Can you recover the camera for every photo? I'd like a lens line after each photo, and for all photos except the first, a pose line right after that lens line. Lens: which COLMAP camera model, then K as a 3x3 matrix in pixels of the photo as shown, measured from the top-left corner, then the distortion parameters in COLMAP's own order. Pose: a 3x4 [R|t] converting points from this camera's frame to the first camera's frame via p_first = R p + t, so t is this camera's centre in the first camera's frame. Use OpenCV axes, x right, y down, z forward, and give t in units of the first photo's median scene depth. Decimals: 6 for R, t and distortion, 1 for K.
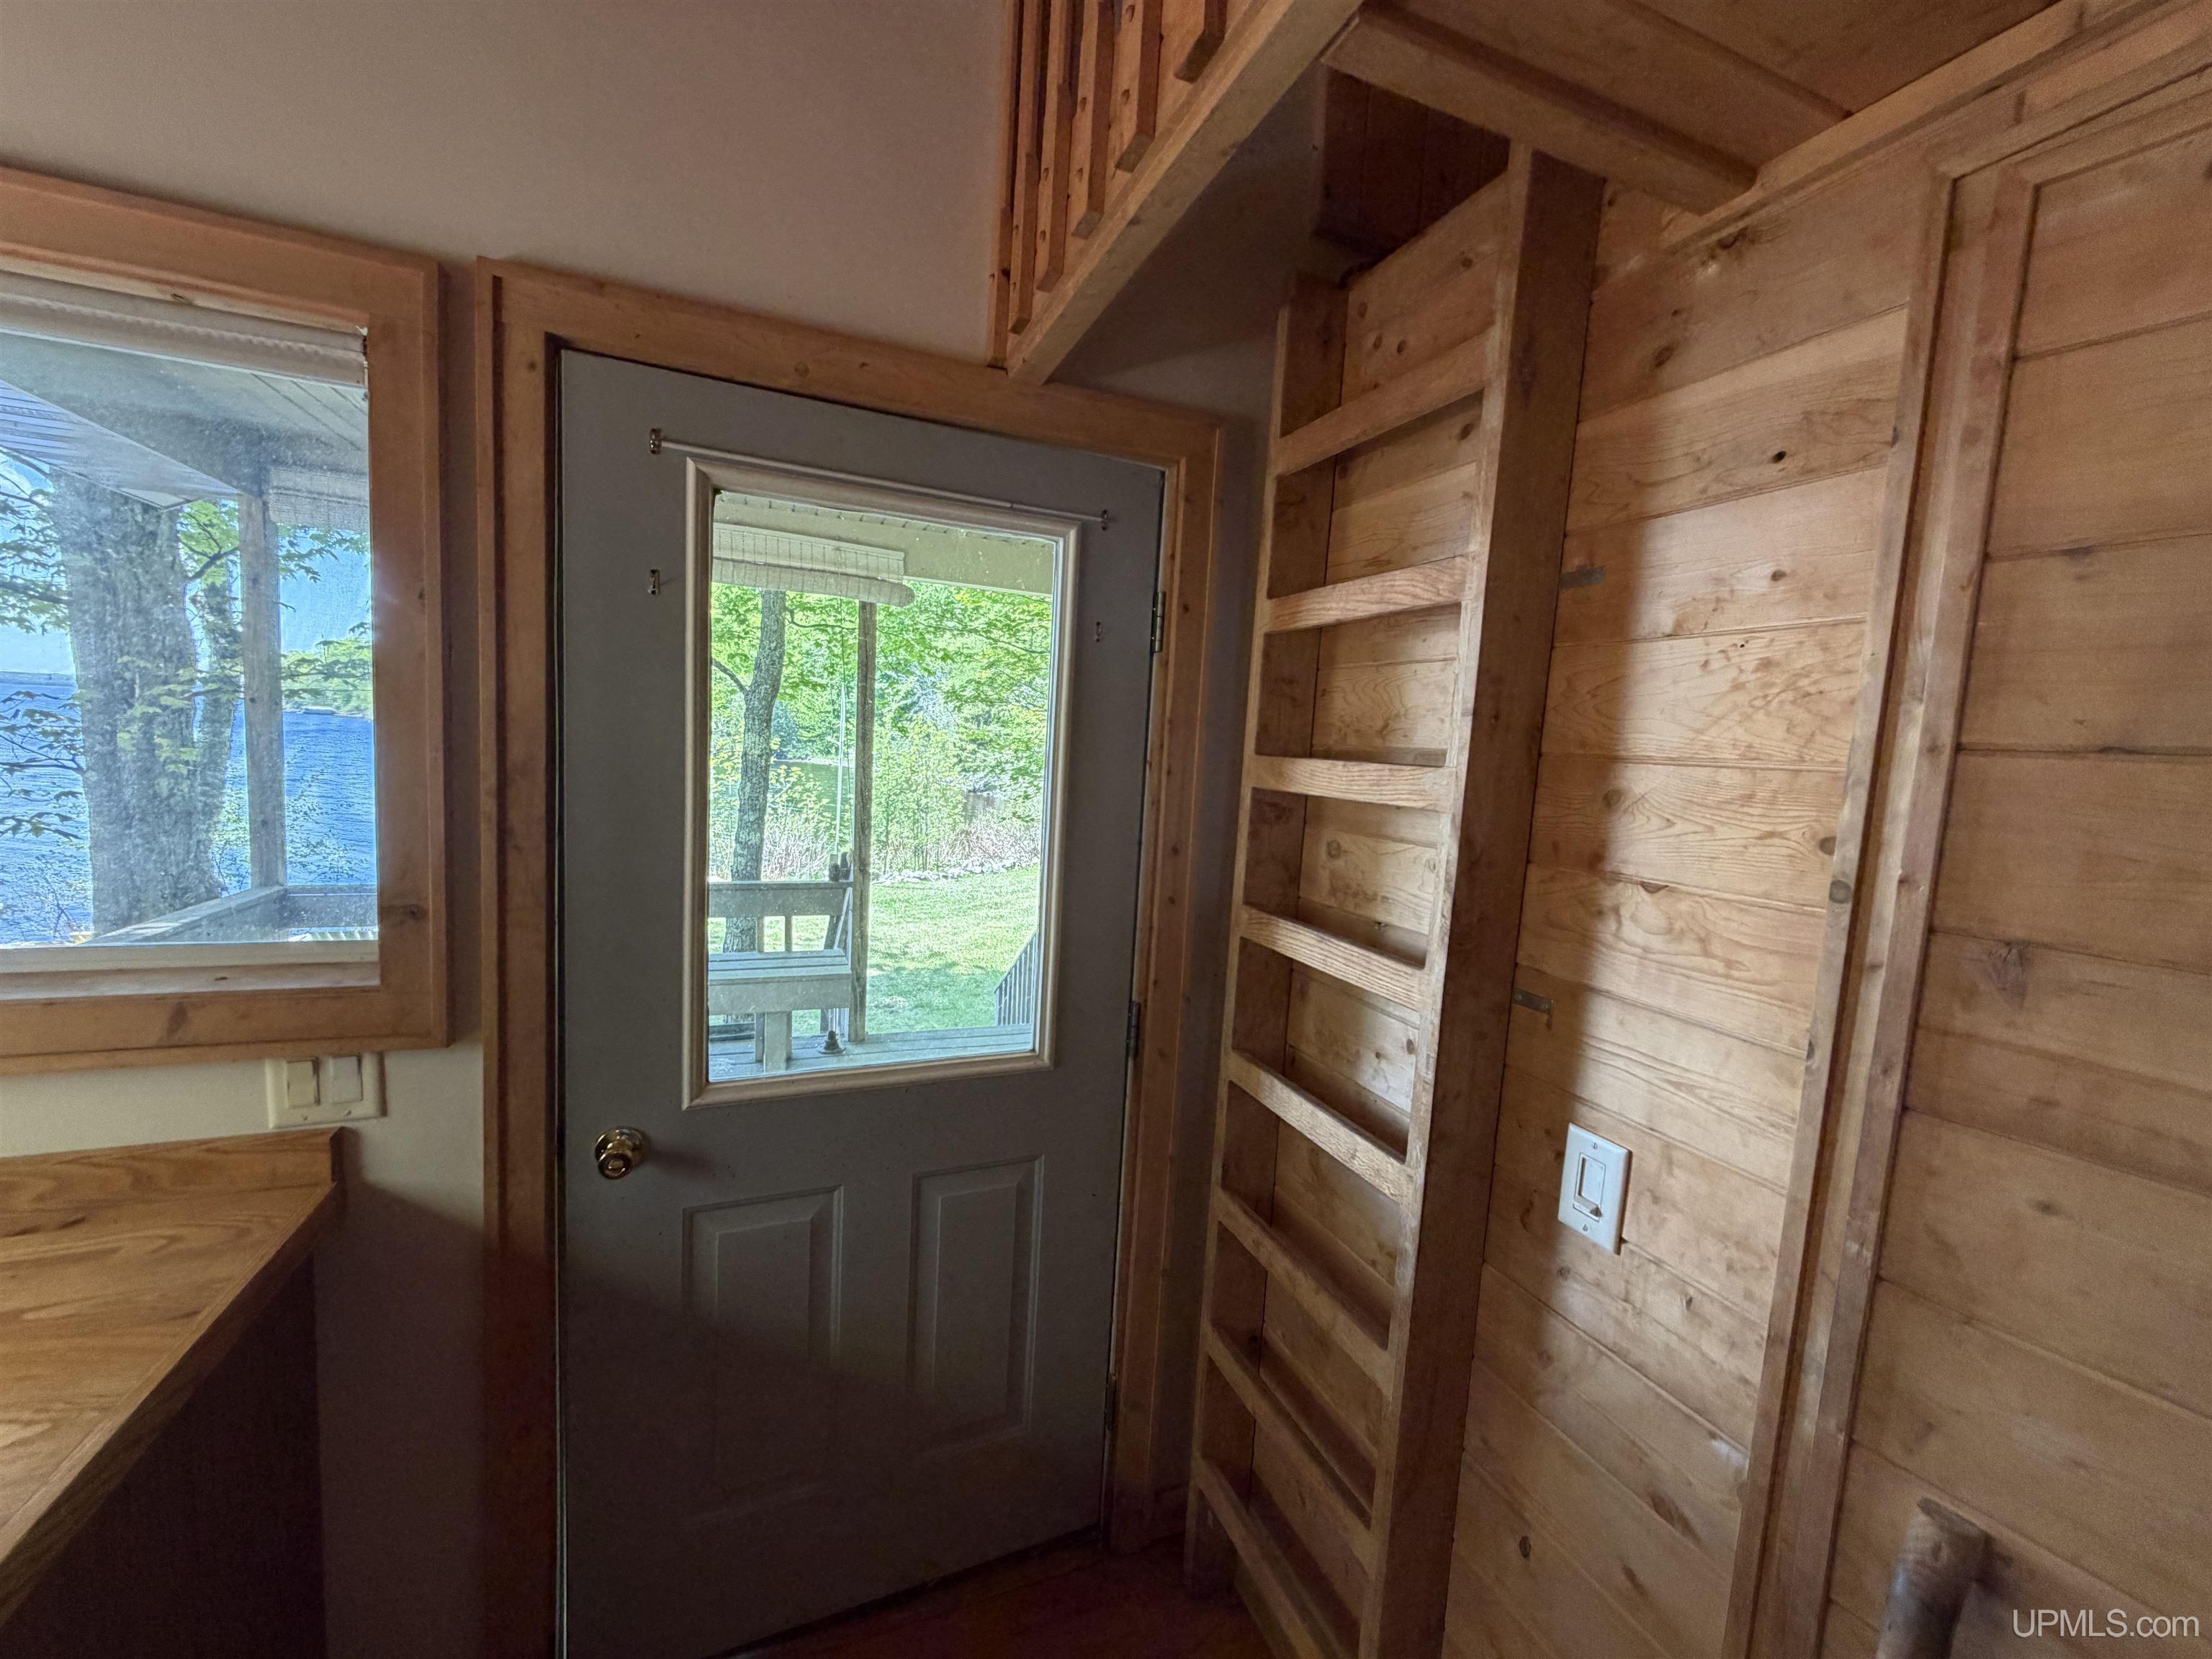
lens RADIAL K [[885.0, 0, 1091.8], [0, 885.0, 830.3], [0, 0, 1]] dist [0.001601, 0.000567]
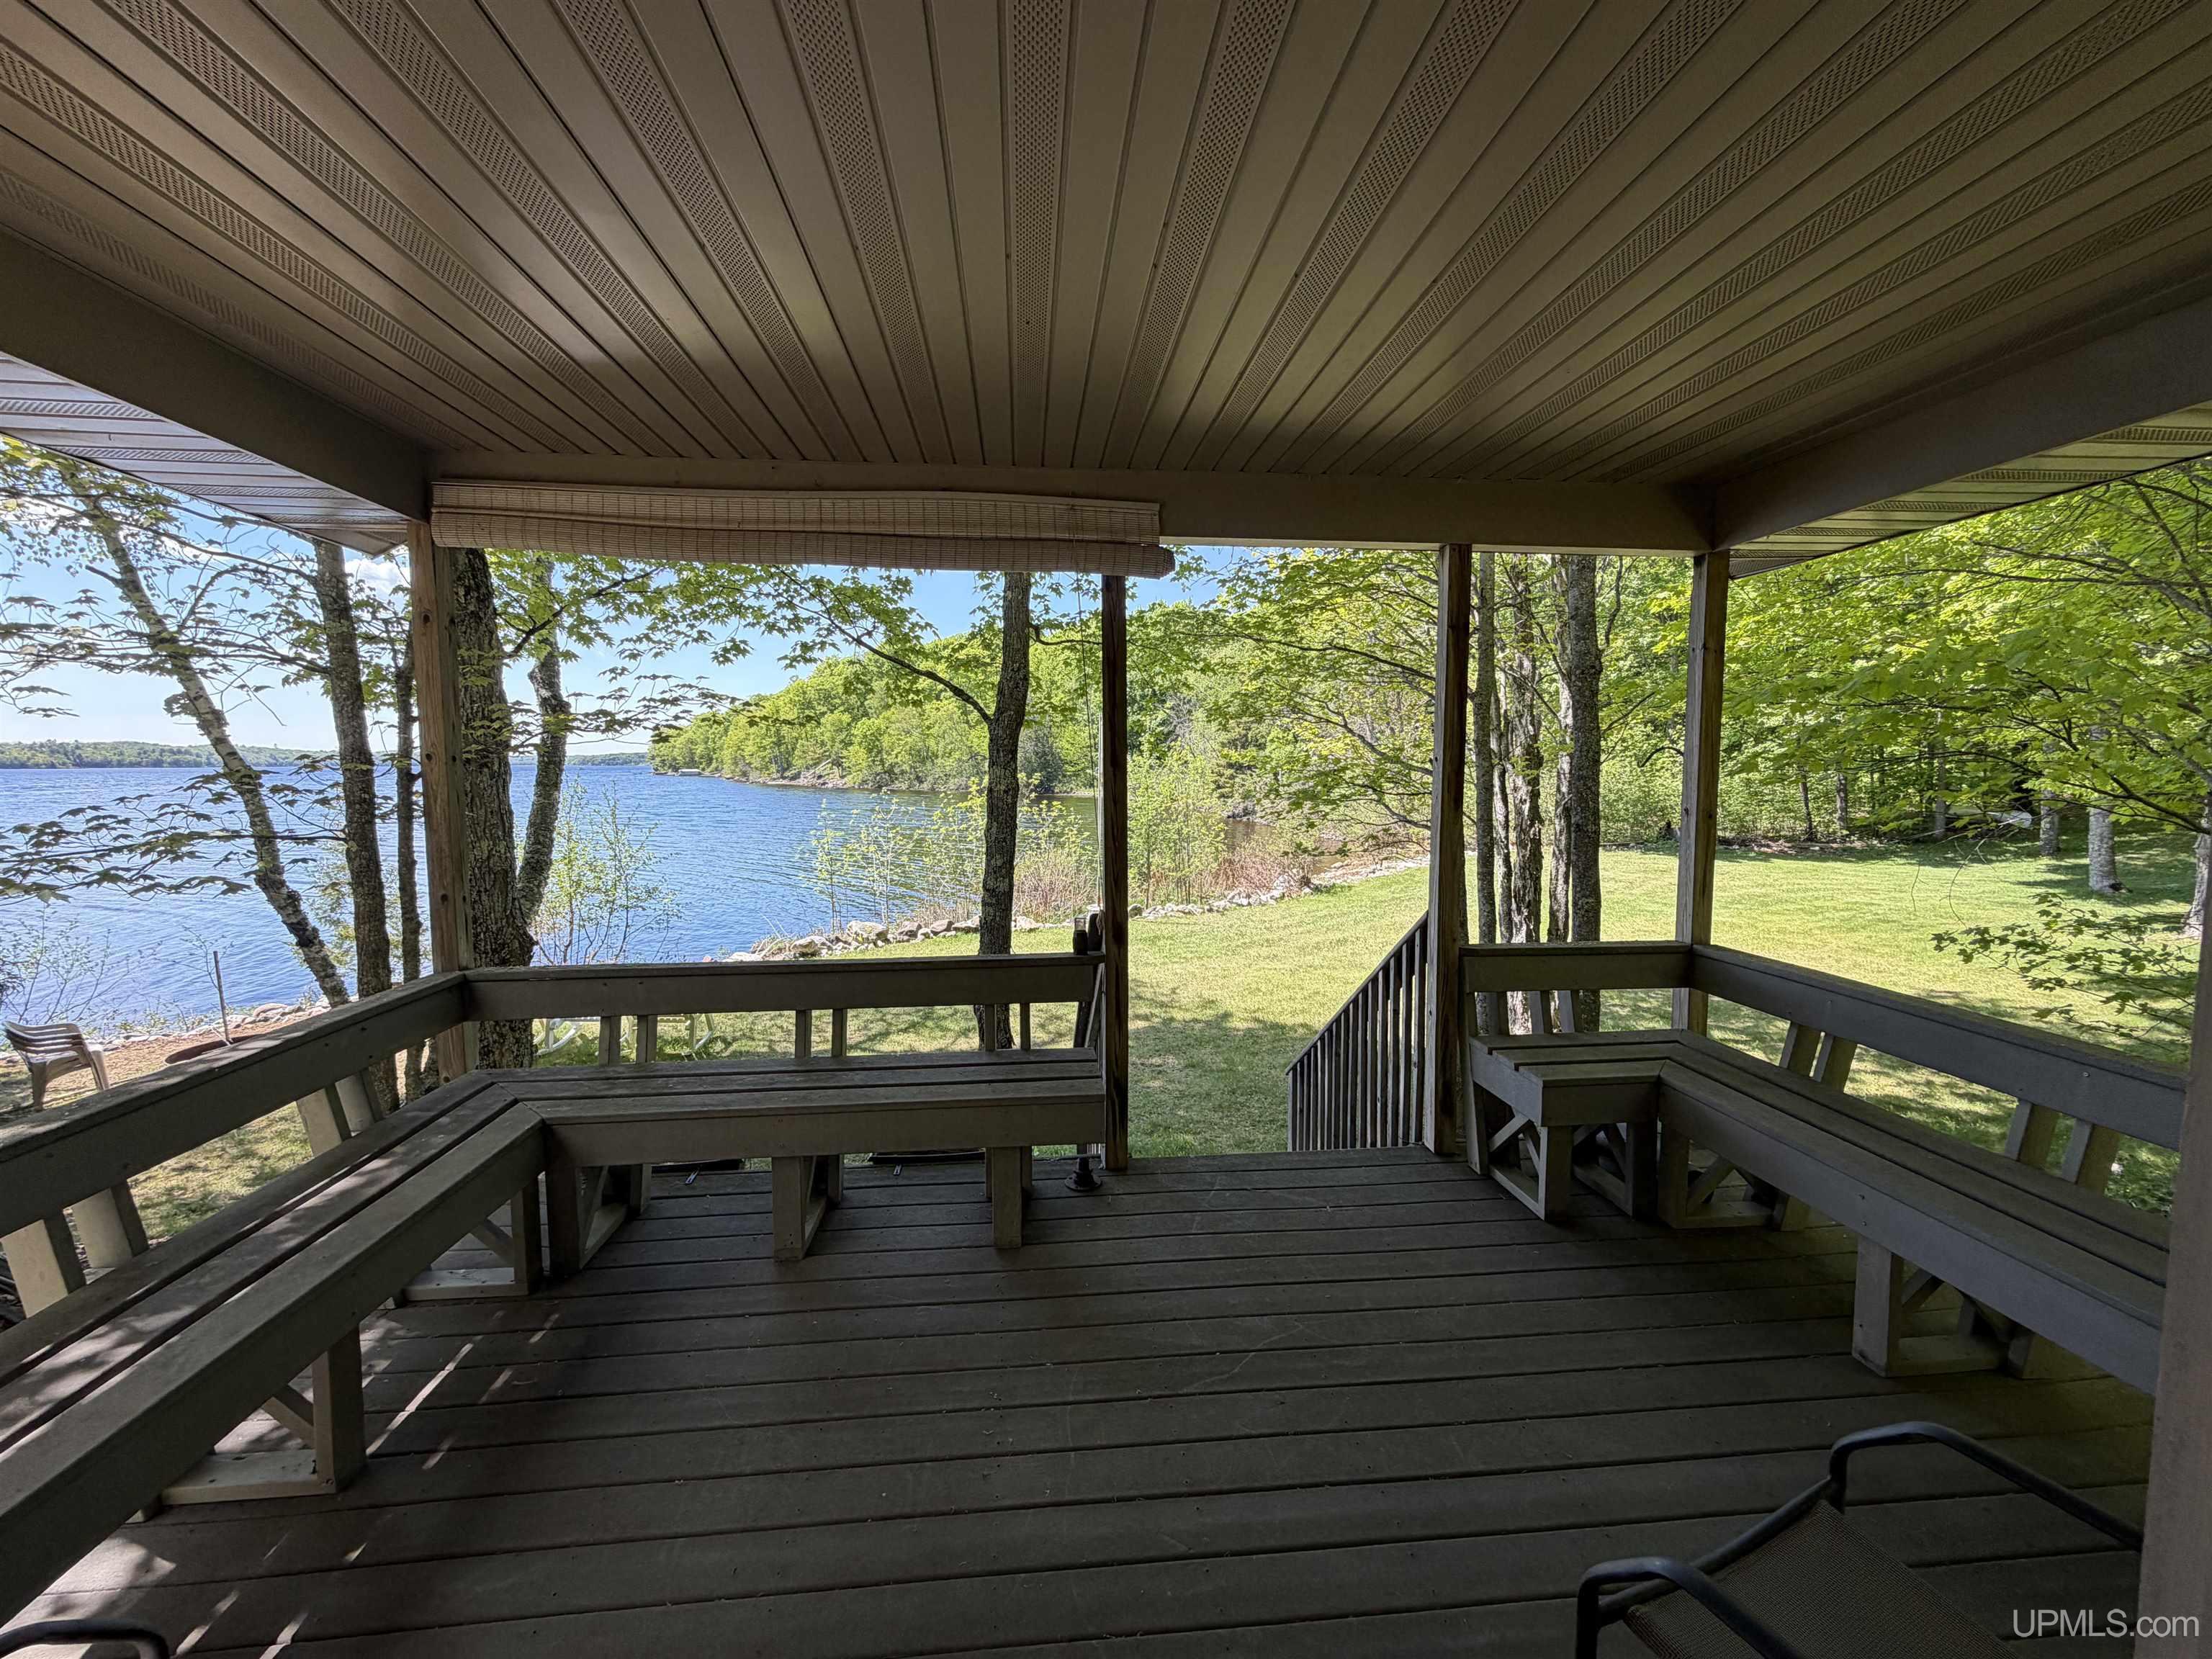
lens RADIAL K [[884.7, 0, 1107.4], [0, 884.7, 824.9], [0, 0, 1]] dist [-0.000435, 0.000271]
pose [[0.962375, -0.039803, -0.268796, -0.041367], [0.030464, 0.998782, -0.038825, -0.013739], [0.270013, 0.029176, 0.962414, 0.180066]]
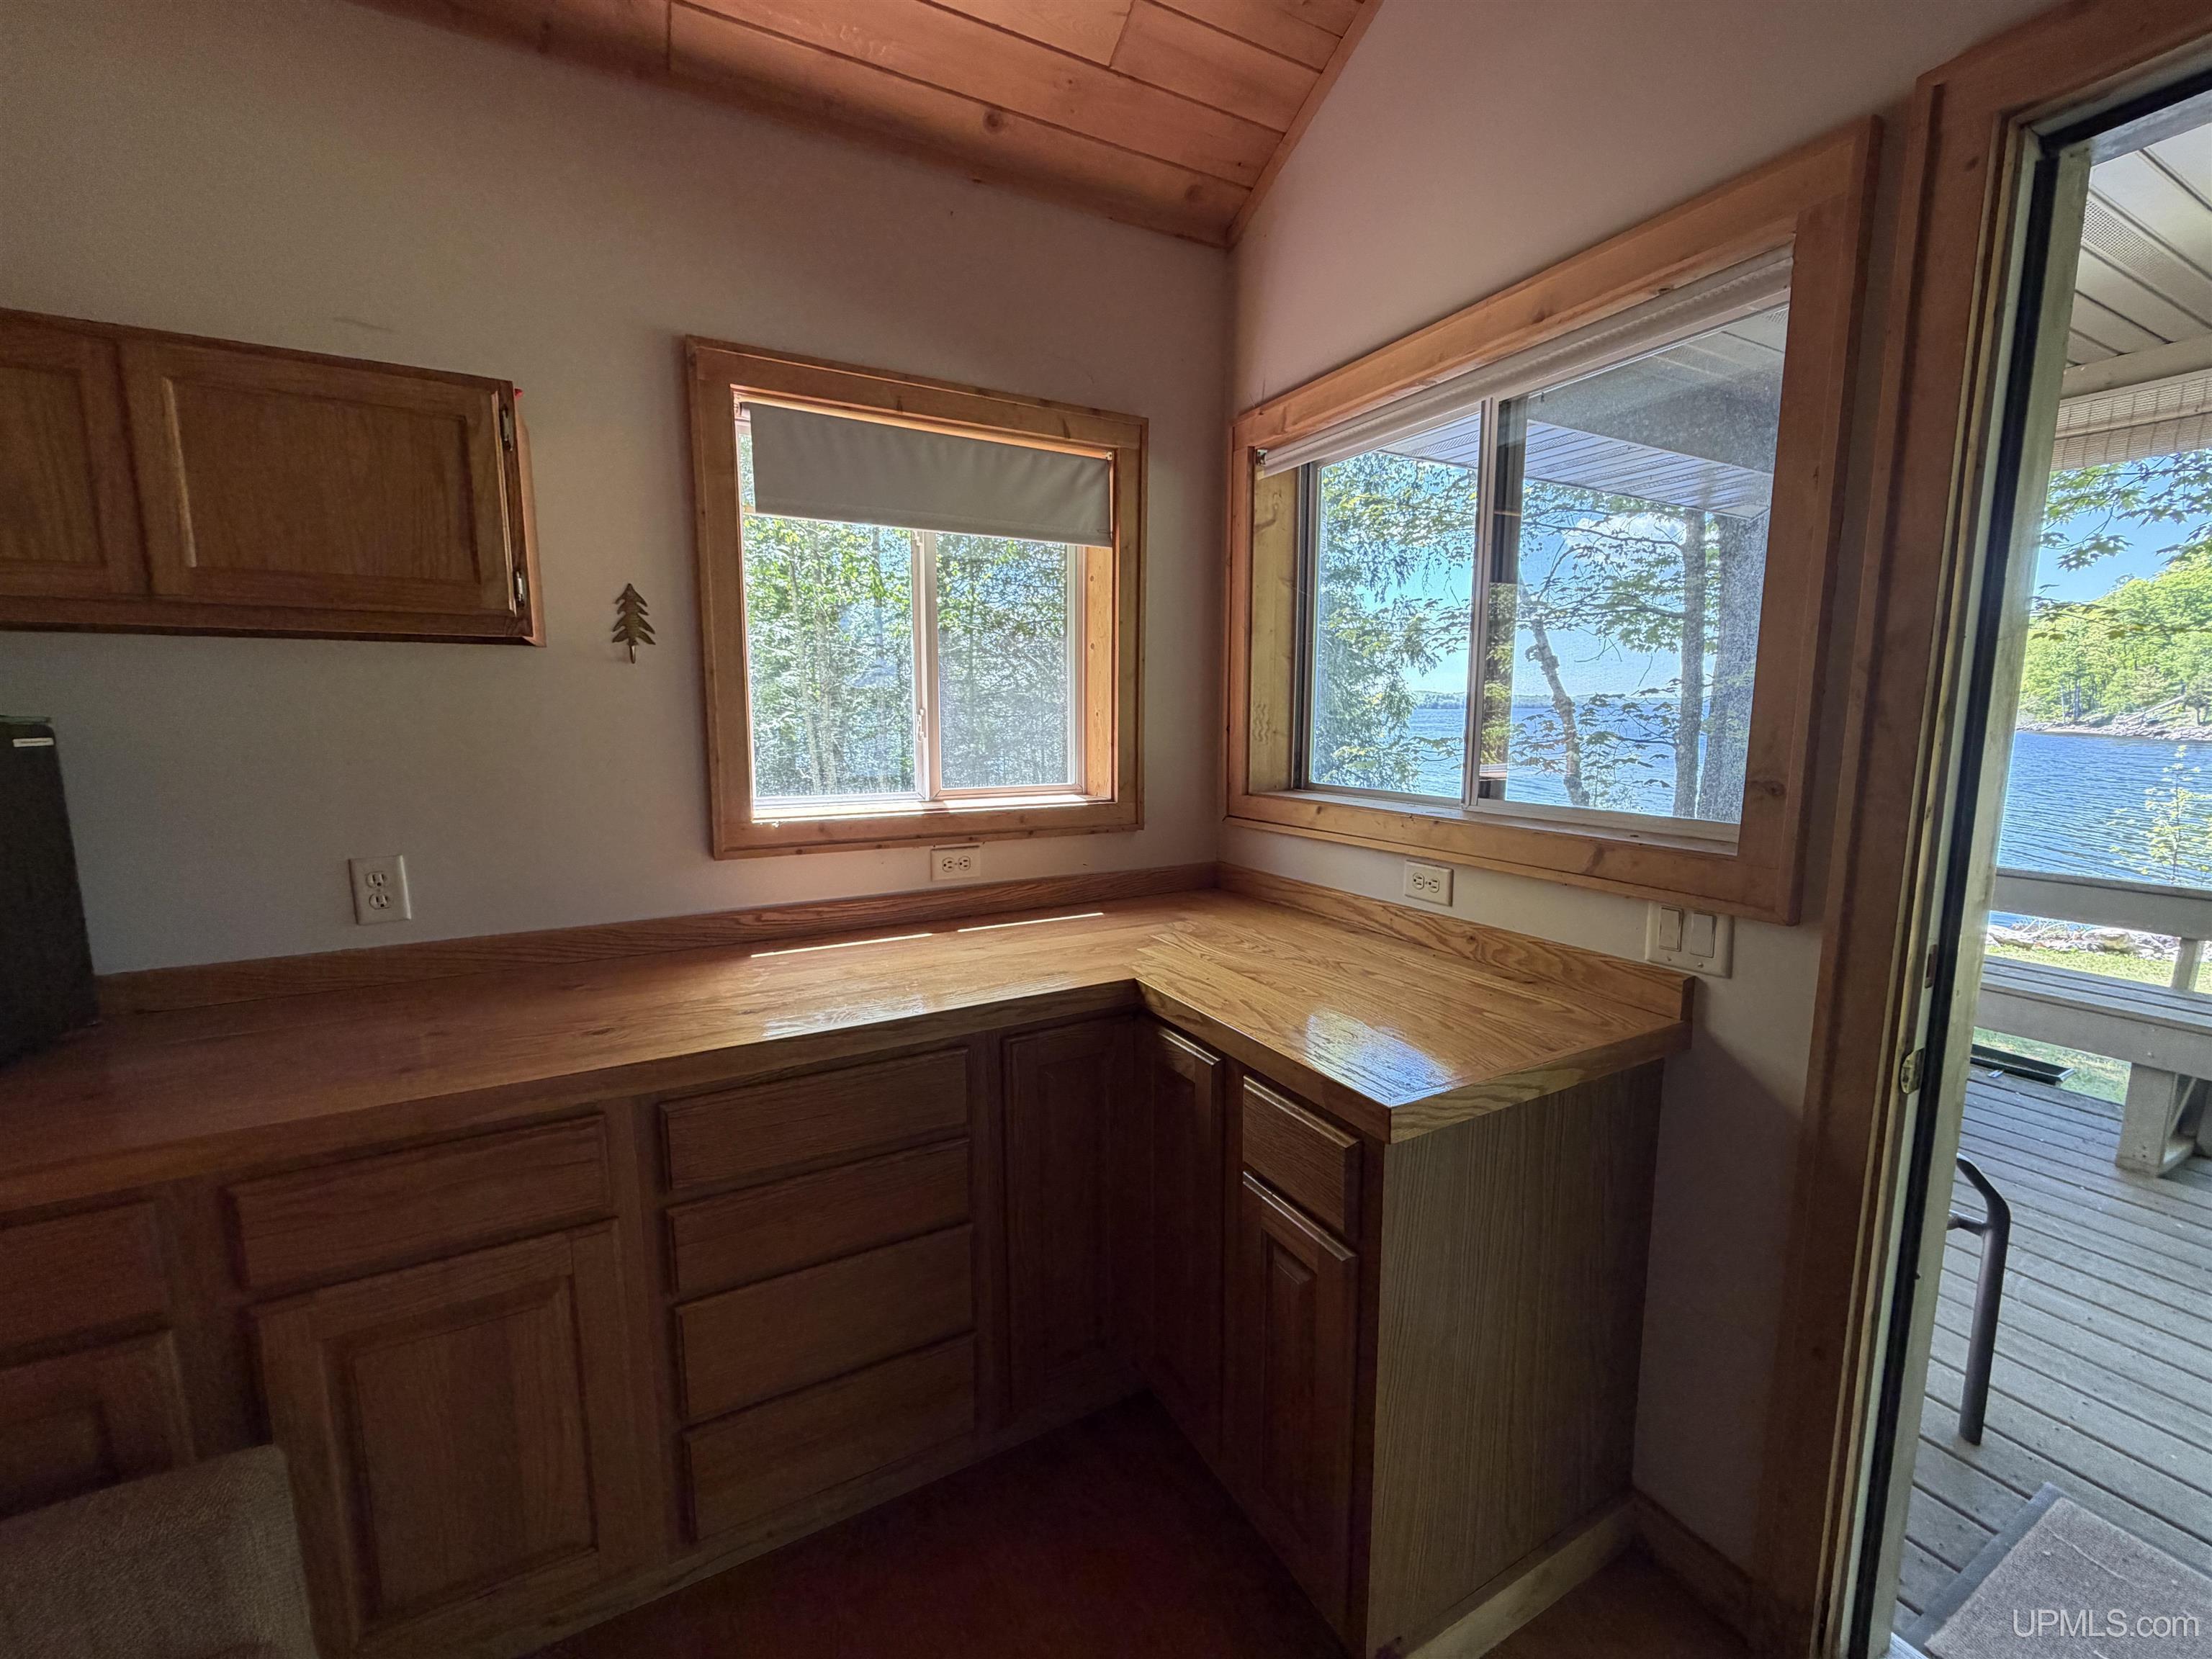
lens RADIAL K [[884.7, 0, 1107.4], [0, 884.7, 824.9], [0, 0, 1]] dist [-0.000435, 0.000271]
pose [[0.121380, 0.073494, -0.989882, 0.028377], [-0.084910, 0.994368, 0.063416, 0.022503], [0.988968, 0.076354, 0.126937, 0.016390]]
